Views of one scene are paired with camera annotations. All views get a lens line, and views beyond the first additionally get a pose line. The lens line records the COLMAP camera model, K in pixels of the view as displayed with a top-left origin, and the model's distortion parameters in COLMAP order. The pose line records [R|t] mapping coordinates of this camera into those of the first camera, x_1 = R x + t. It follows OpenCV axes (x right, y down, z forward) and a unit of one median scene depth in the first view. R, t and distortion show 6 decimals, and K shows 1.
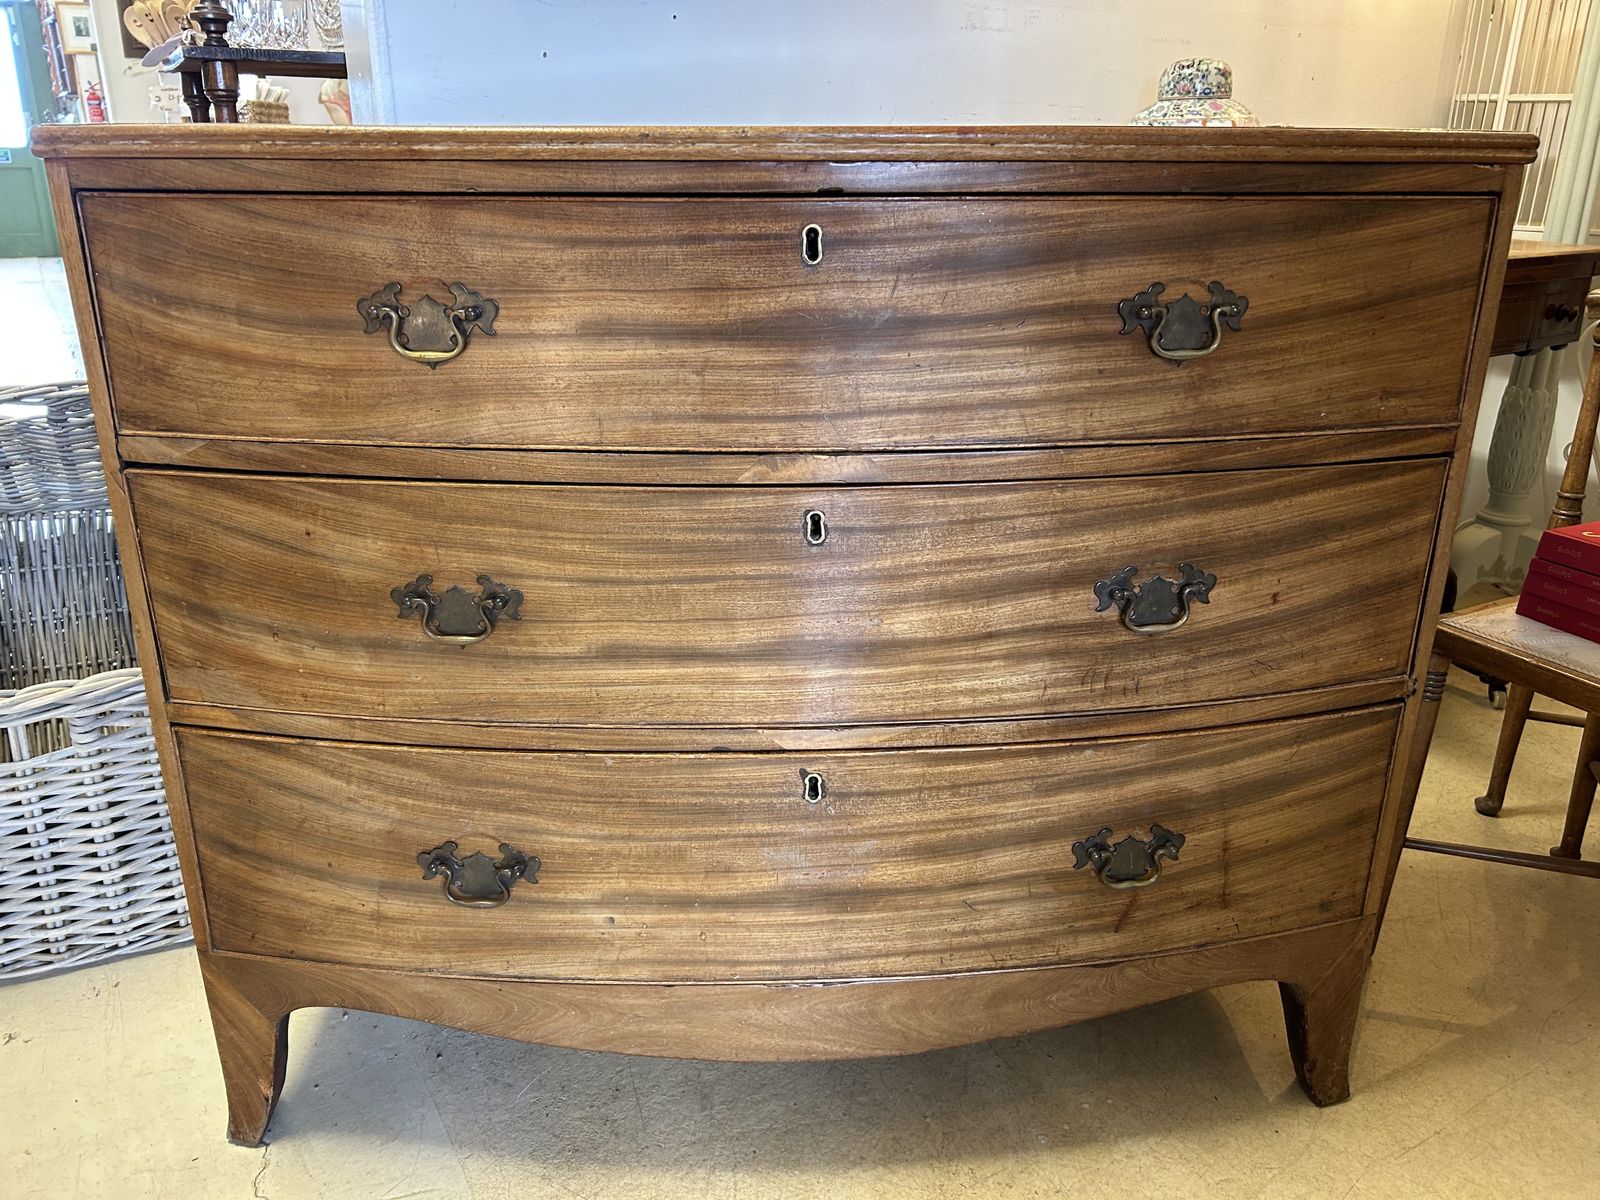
lens RADIAL K [[1216.8, 0, 796.7], [0, 1216.8, 603.2], [0, 0, 1]] dist [0.063983, -0.073808]
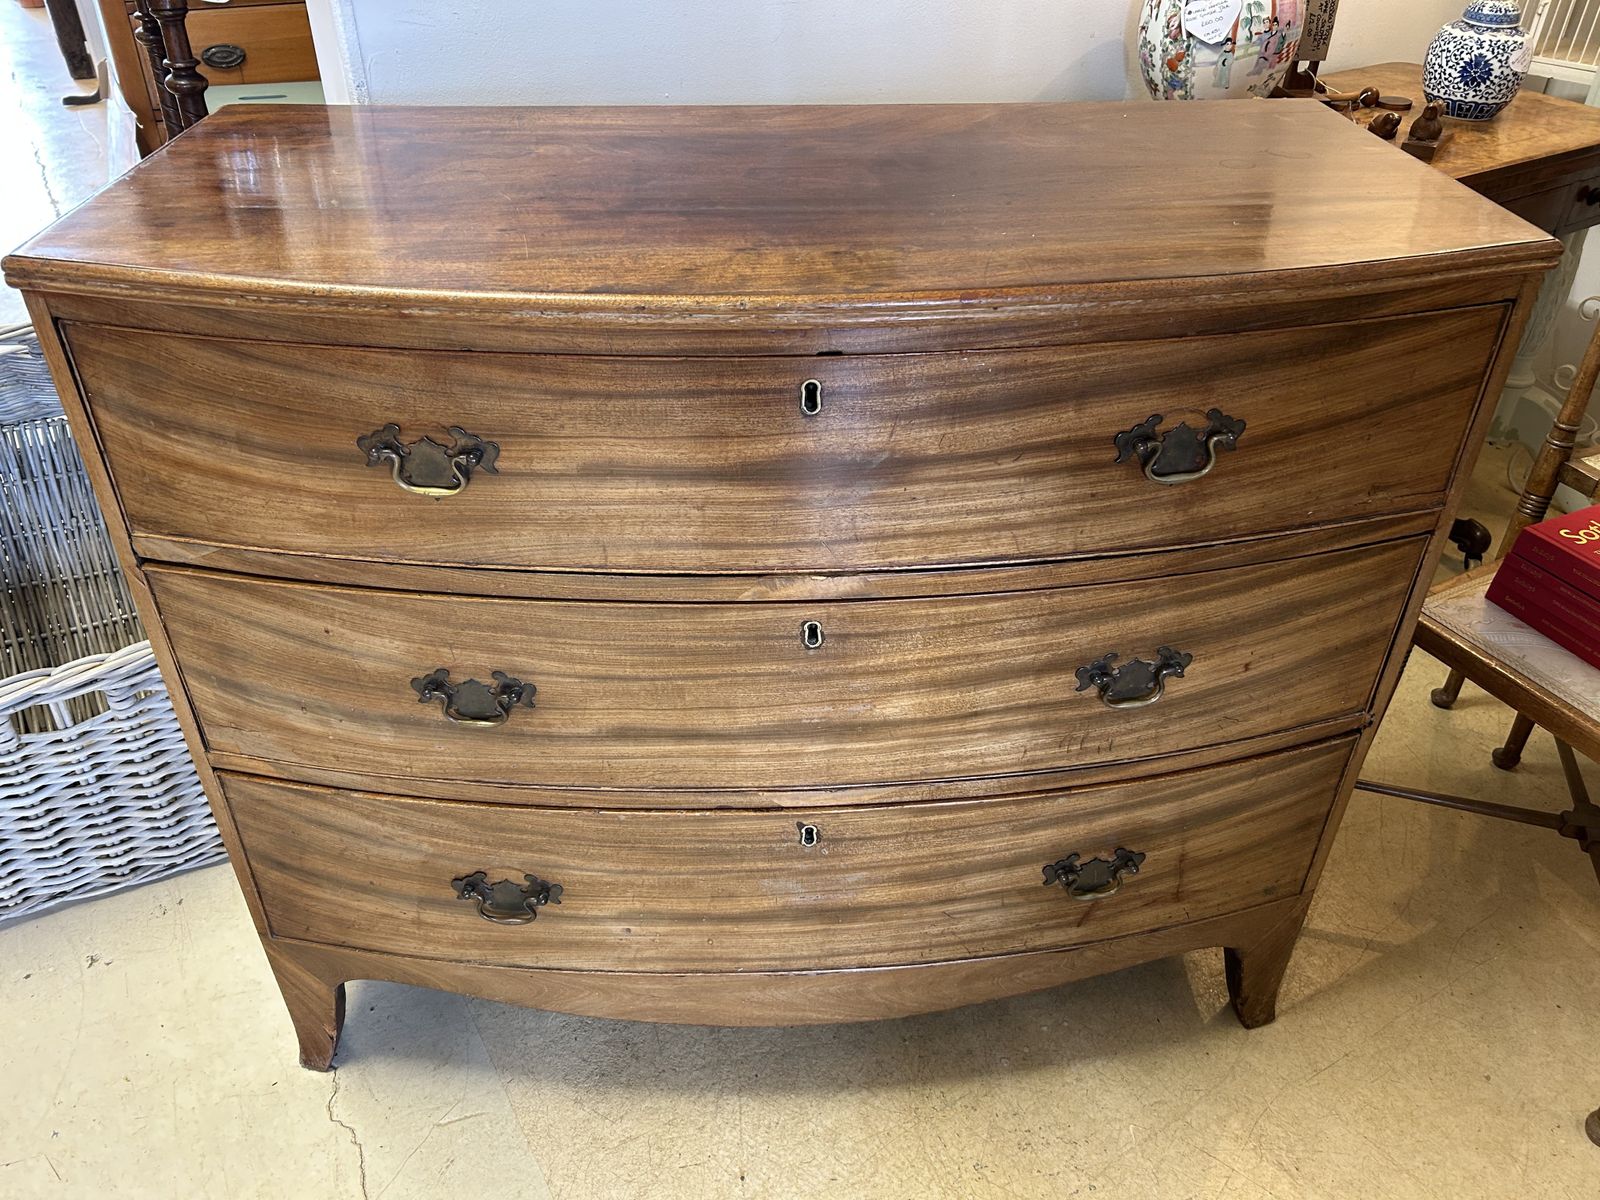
lens RADIAL K [[1216.8, 0, 796.7], [0, 1216.8, 608.2], [0, 0, 1]] dist [0.063983, -0.073808]
pose [[0.999988, 0.001551, 0.004681, -0.002885], [-0.002725, 0.964956, 0.262398, -0.329131], [-0.004110, -0.262407, 0.964948, -0.003946]]
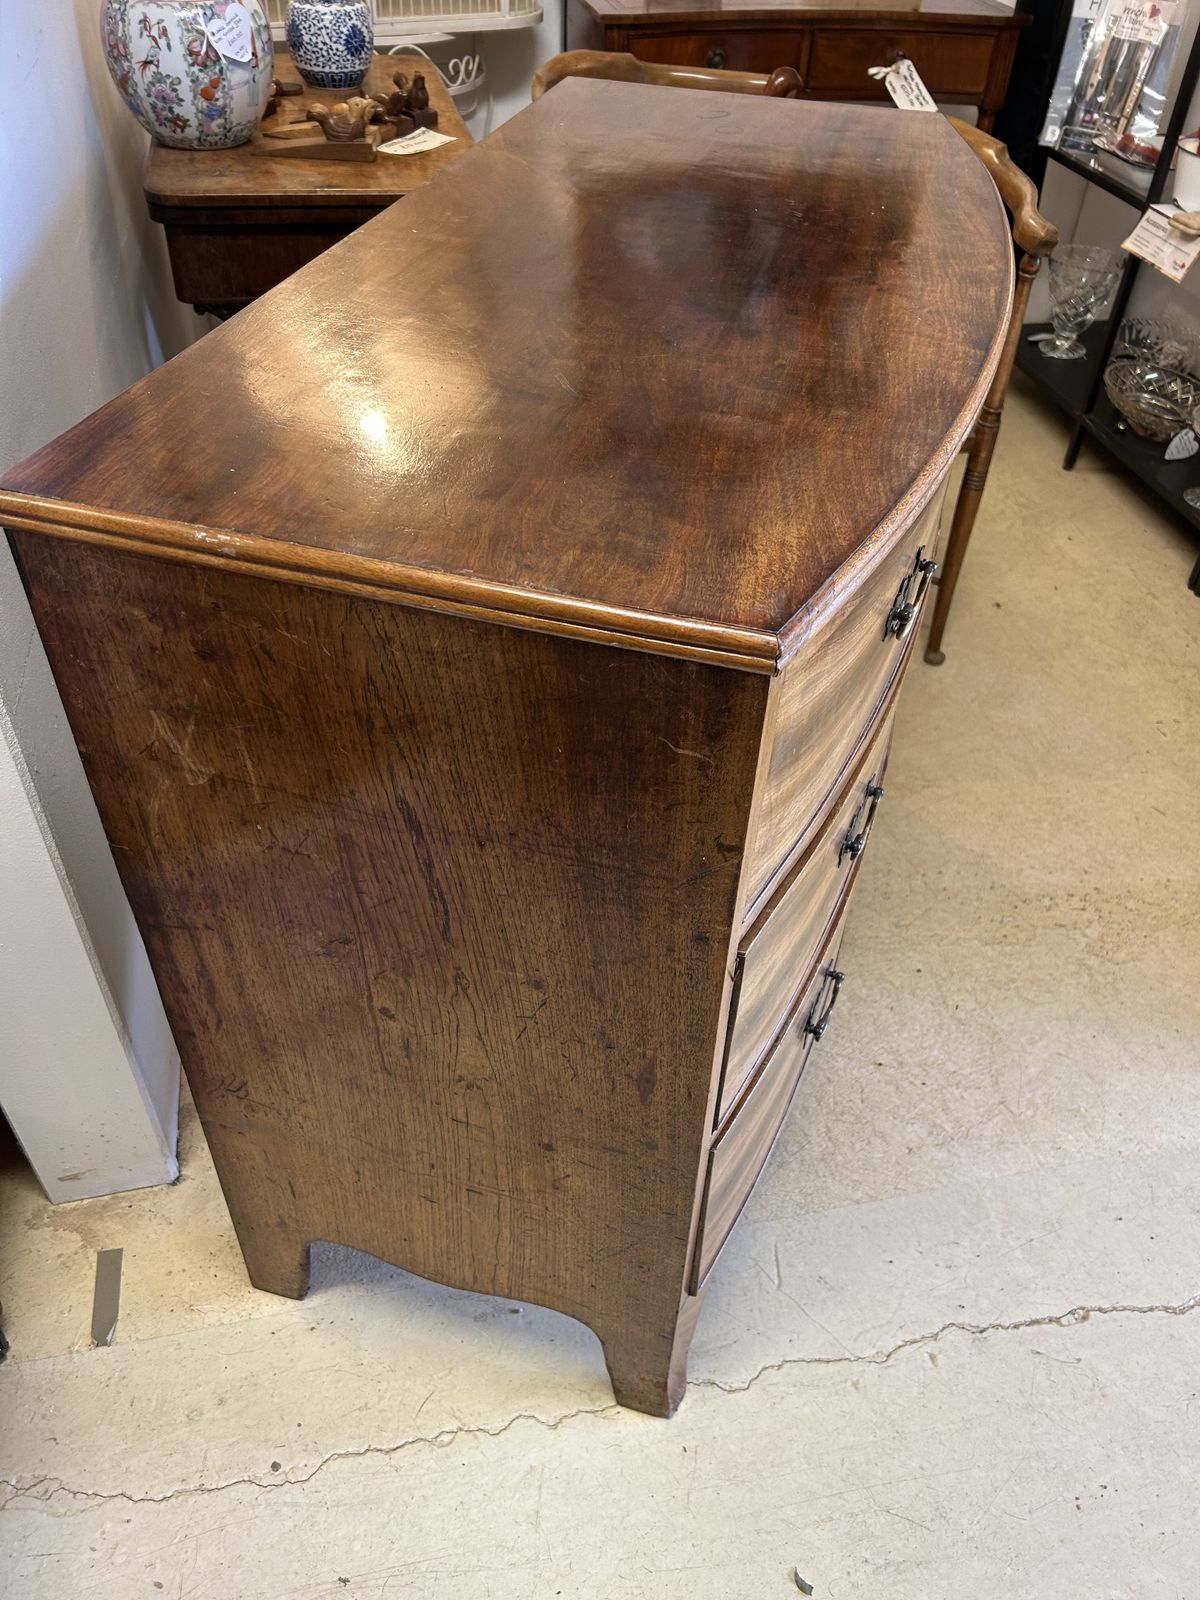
lens RADIAL K [[1216.8, 0, 602.5], [0, 1216.8, 807.5], [0, 0, 1]] dist [0.063983, -0.073808]
pose [[0.320245, -0.626564, 0.710536, -1.030750], [0.292613, 0.778784, 0.554863, -0.623759], [-0.901011, 0.030220, 0.432742, 0.696283]]
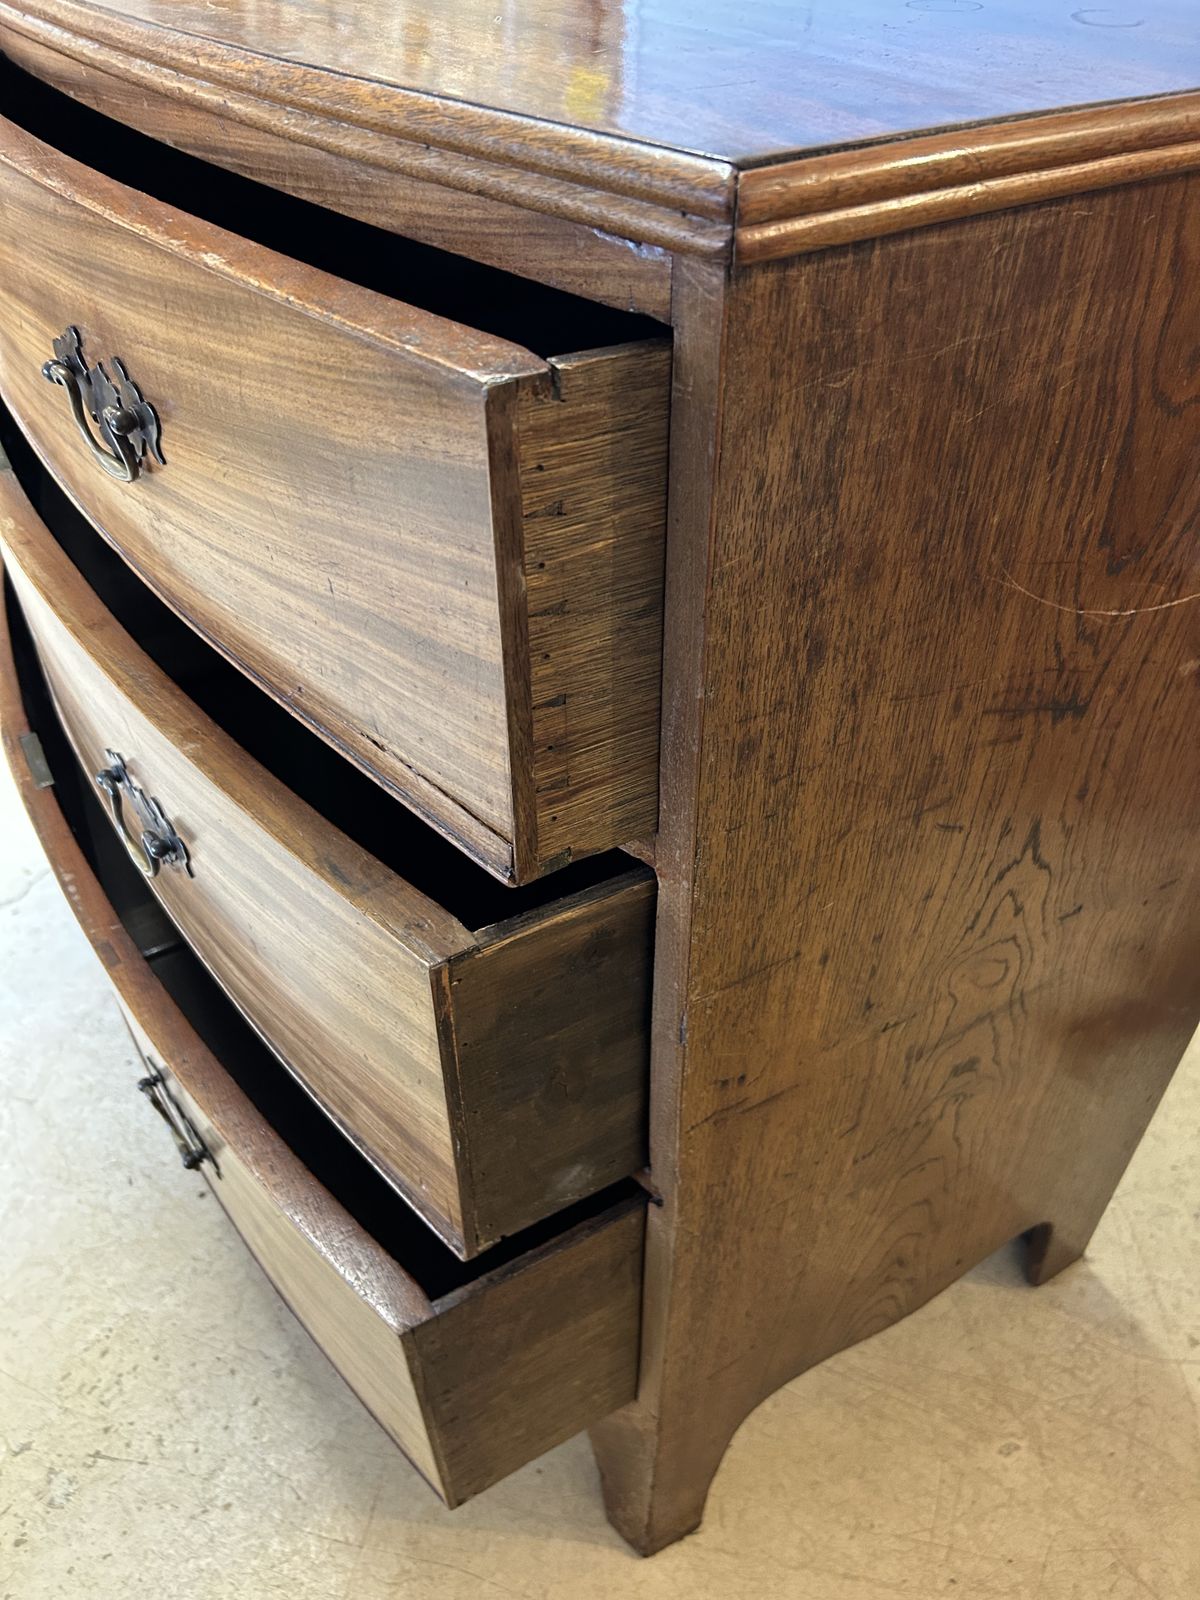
lens RADIAL K [[1216.8, 0, 591.4], [0, 1216.8, 800.4], [0, 0, 1]] dist [0.063983, -0.073808]
pose [[0.451801, 0.575332, -0.681813, 0.822056], [-0.296841, 0.817664, 0.493266, -0.370834], [0.841286, -0.020468, 0.540203, 0.731847]]
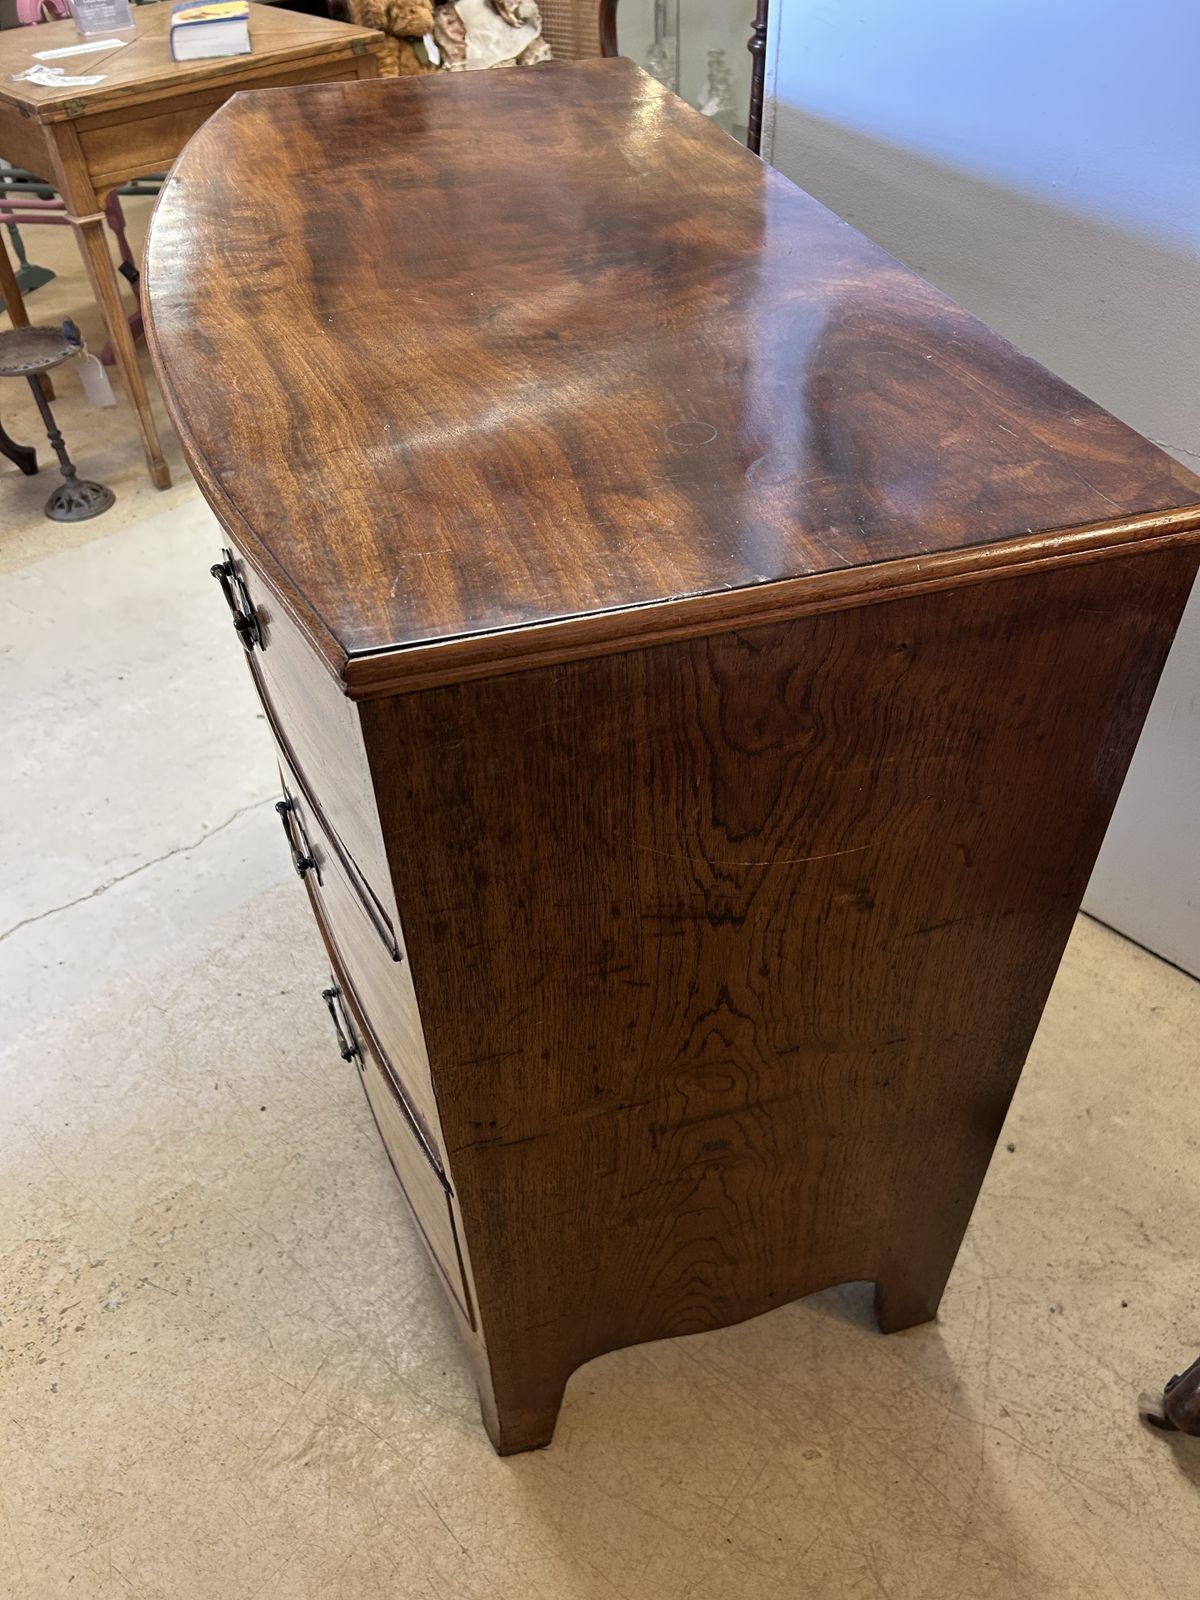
lens RADIAL K [[1216.8, 0, 592.6], [0, 1216.8, 790.1], [0, 0, 1]] dist [0.063983, -0.073808]
pose [[0.205748, 0.646237, -0.734878, 1.008923], [-0.304613, 0.755930, 0.579466, -0.663851], [0.929988, 0.104629, 0.352384, 0.839683]]
